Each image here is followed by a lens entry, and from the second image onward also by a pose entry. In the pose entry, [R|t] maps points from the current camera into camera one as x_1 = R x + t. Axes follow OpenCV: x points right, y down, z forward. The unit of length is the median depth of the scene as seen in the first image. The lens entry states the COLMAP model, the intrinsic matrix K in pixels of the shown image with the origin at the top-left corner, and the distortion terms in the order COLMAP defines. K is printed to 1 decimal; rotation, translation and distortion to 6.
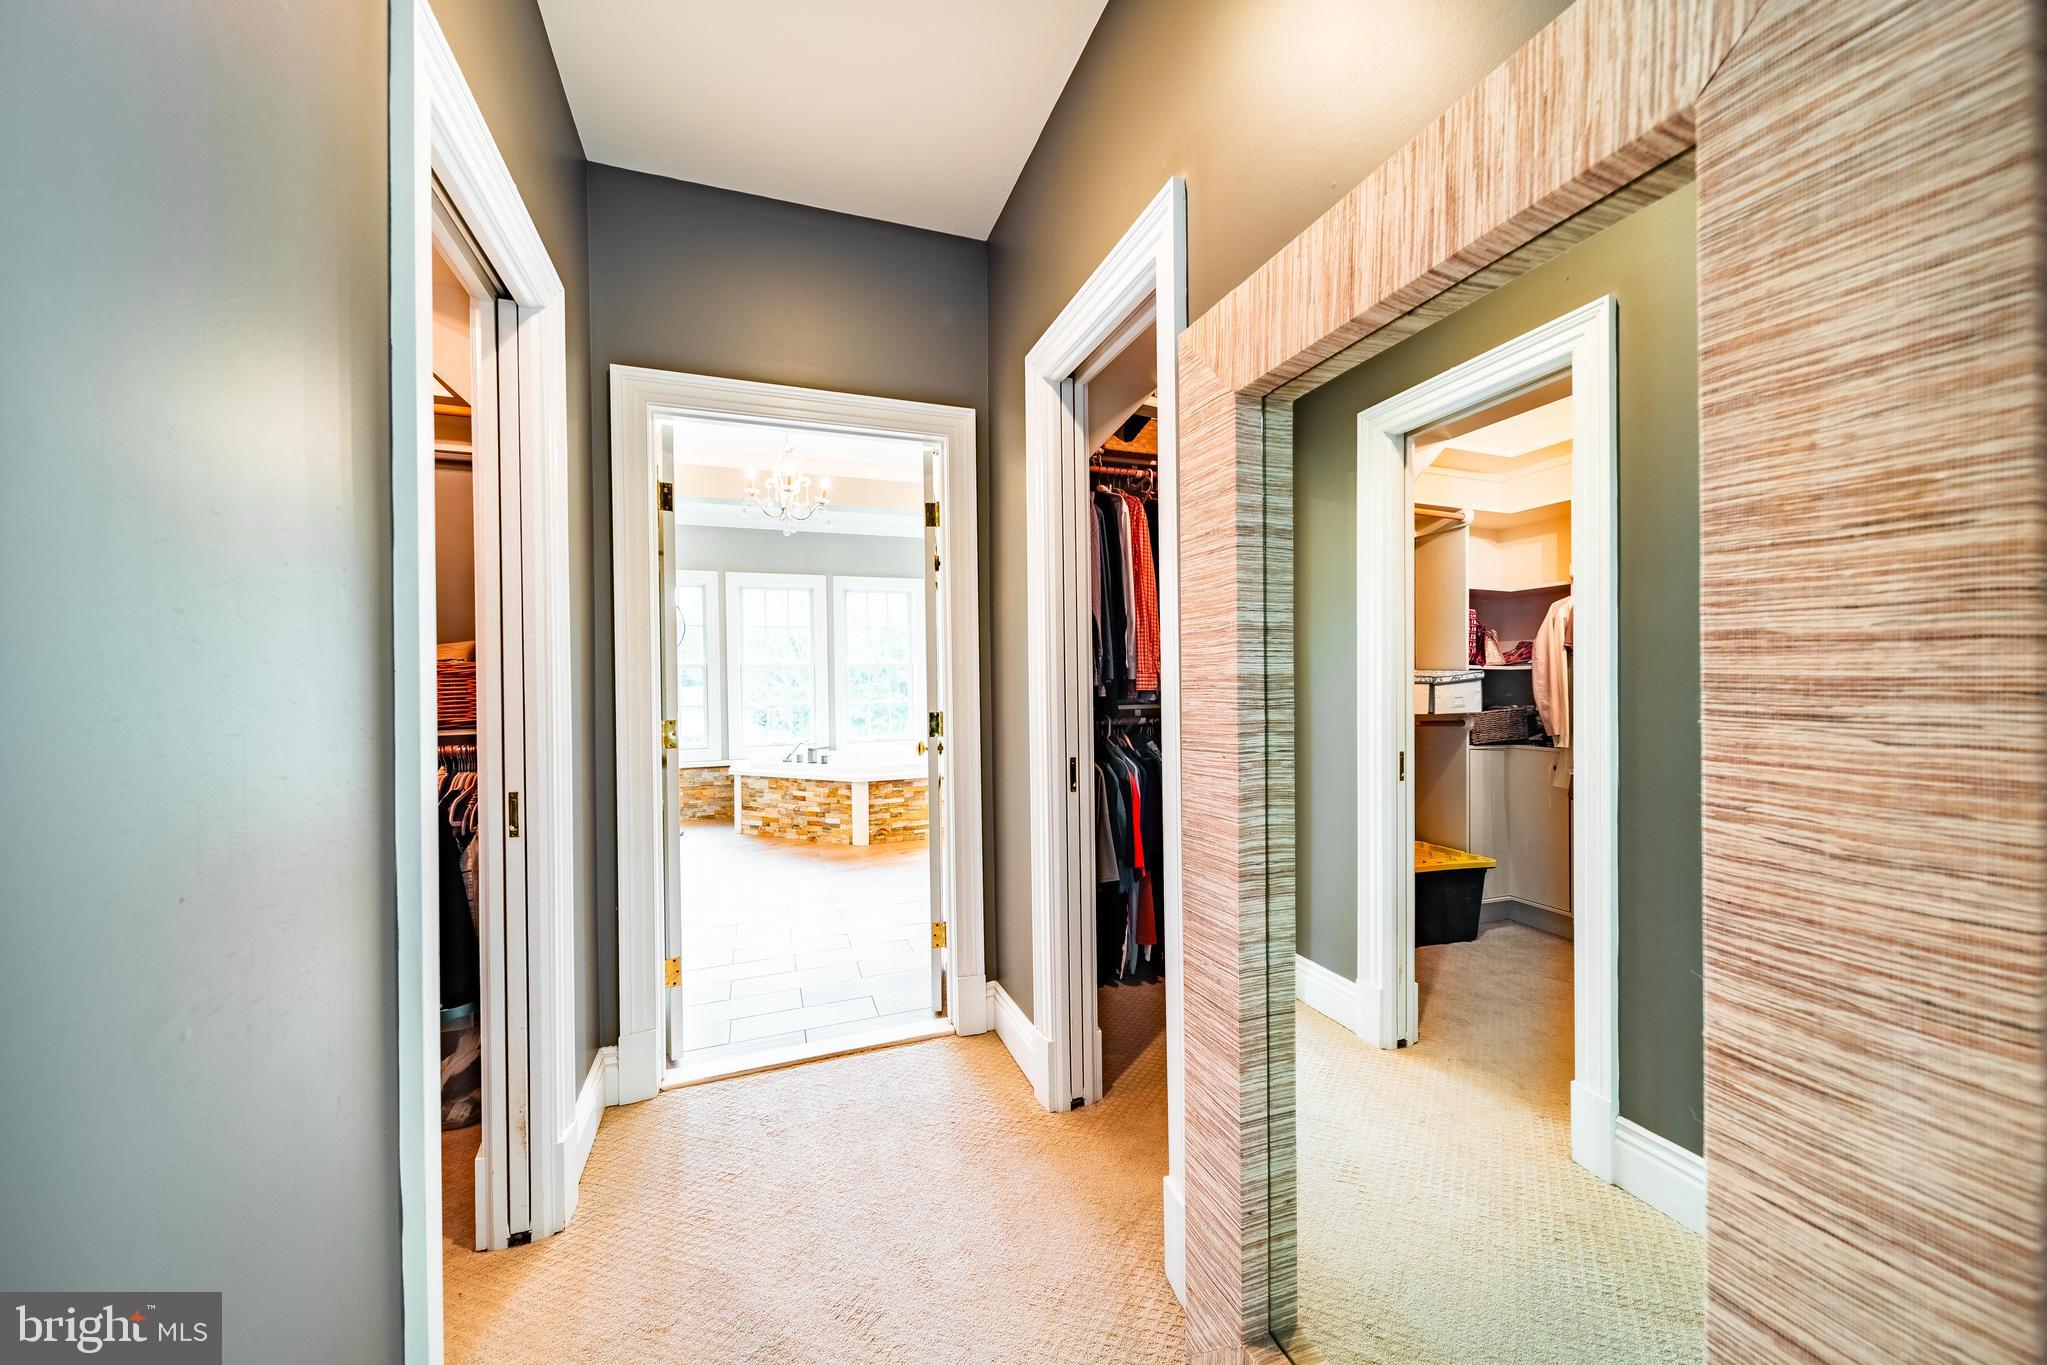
lens RADIAL K [[711.5, 0, 1014.3], [0, 711.5, 685.8], [0, 0, 1]] dist [0.005838, -0.002716]
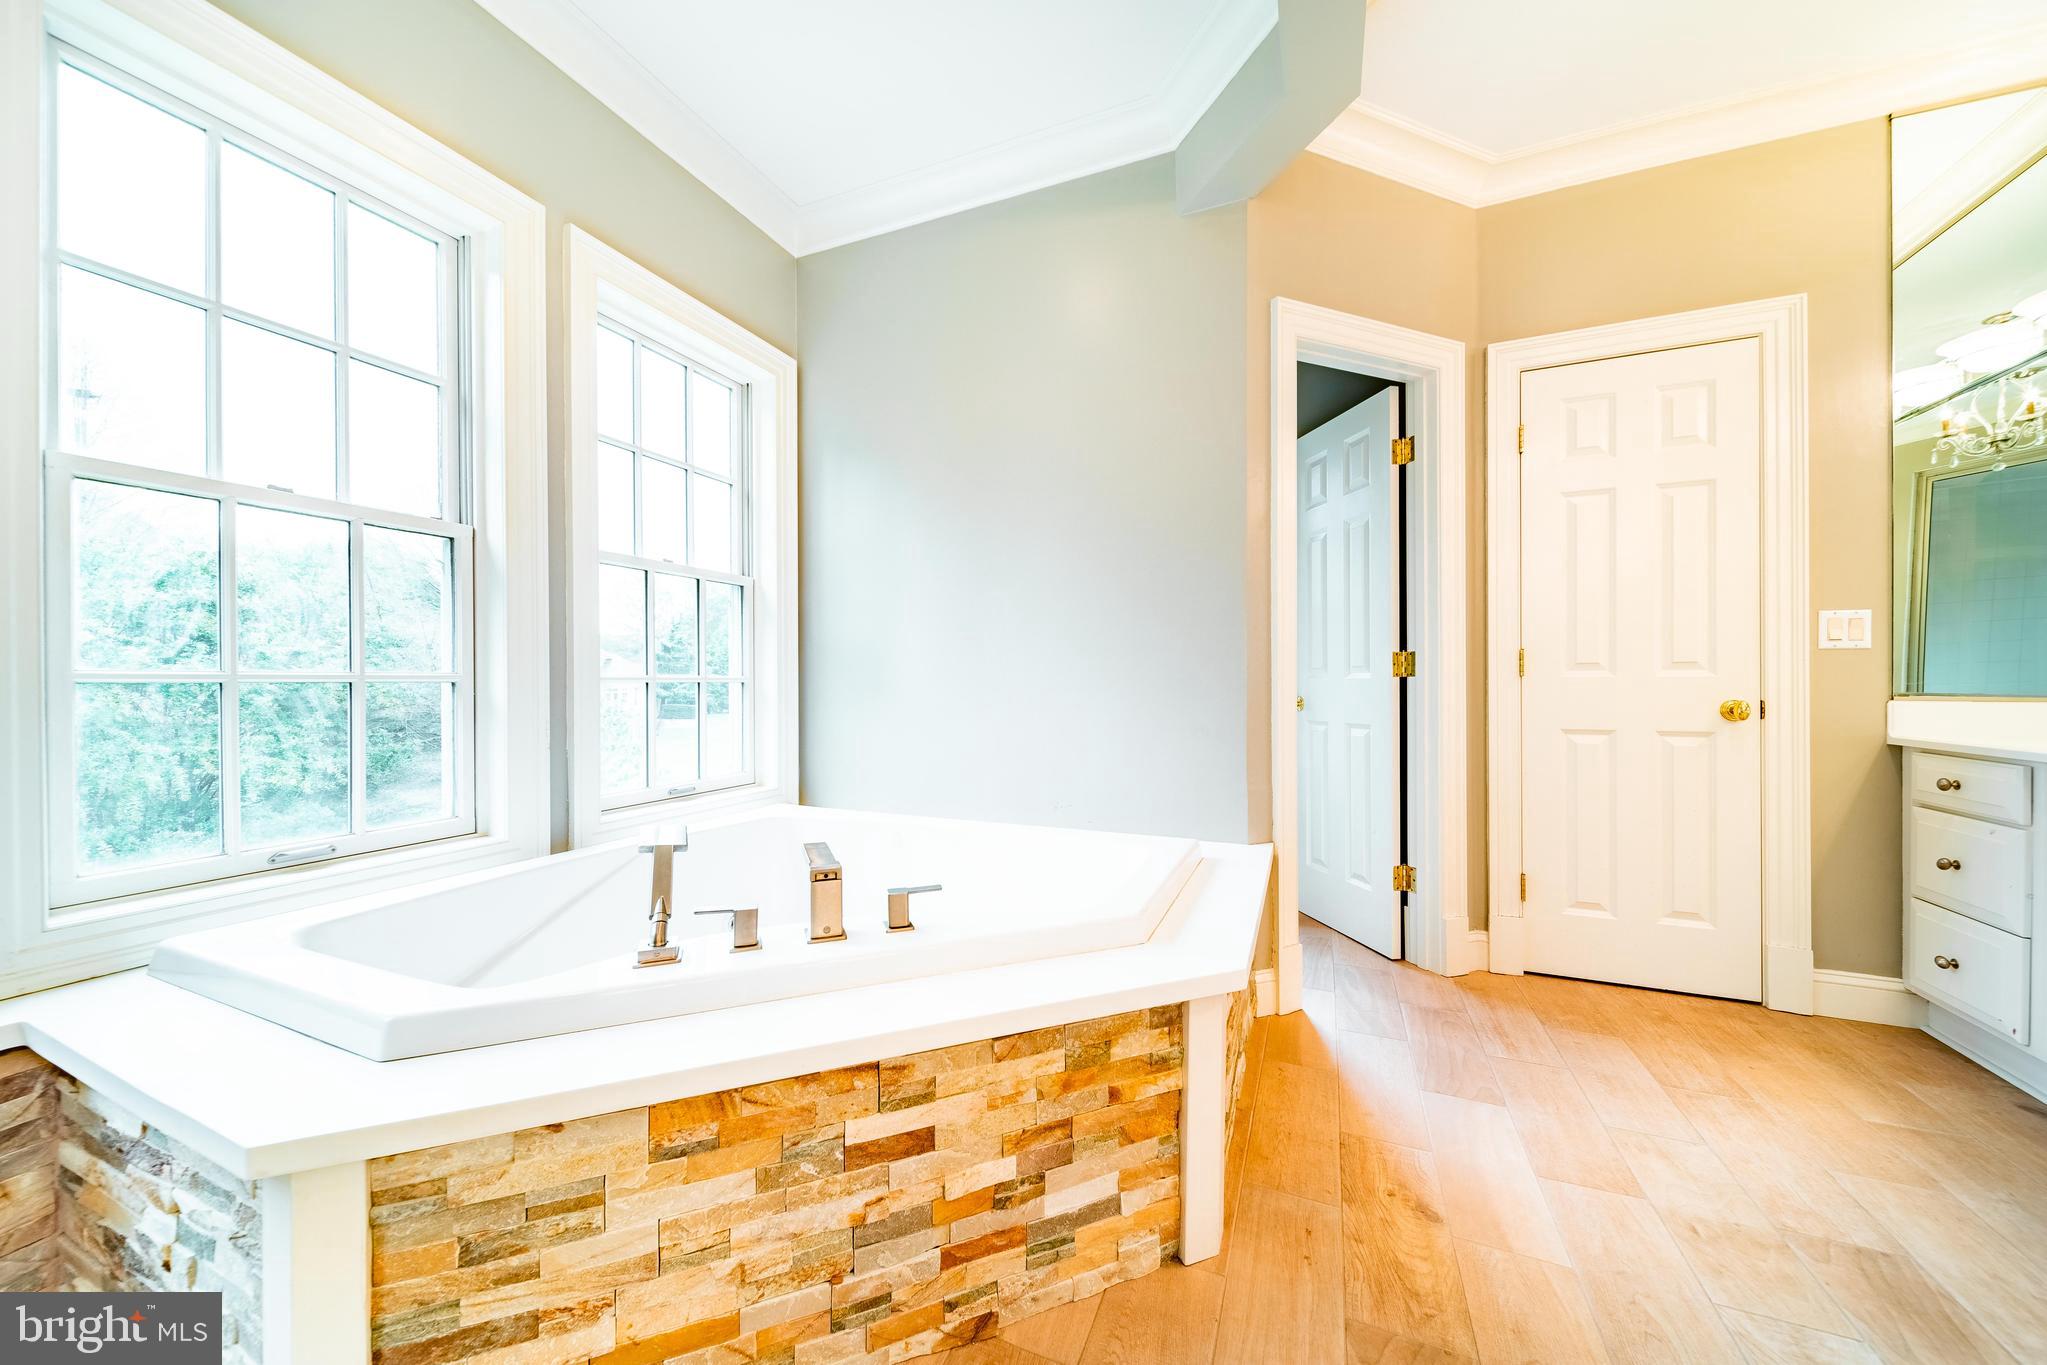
lens RADIAL K [[711.5, 0, 1019.1], [0, 711.5, 681.8], [0, 0, 1]] dist [0.005838, -0.002716]
pose [[0.682113, 0.012118, 0.731147, -0.421968], [-0.006194, 0.999923, -0.010793, 0.035118], [-0.731221, 0.002833, 0.682135, 0.850513]]
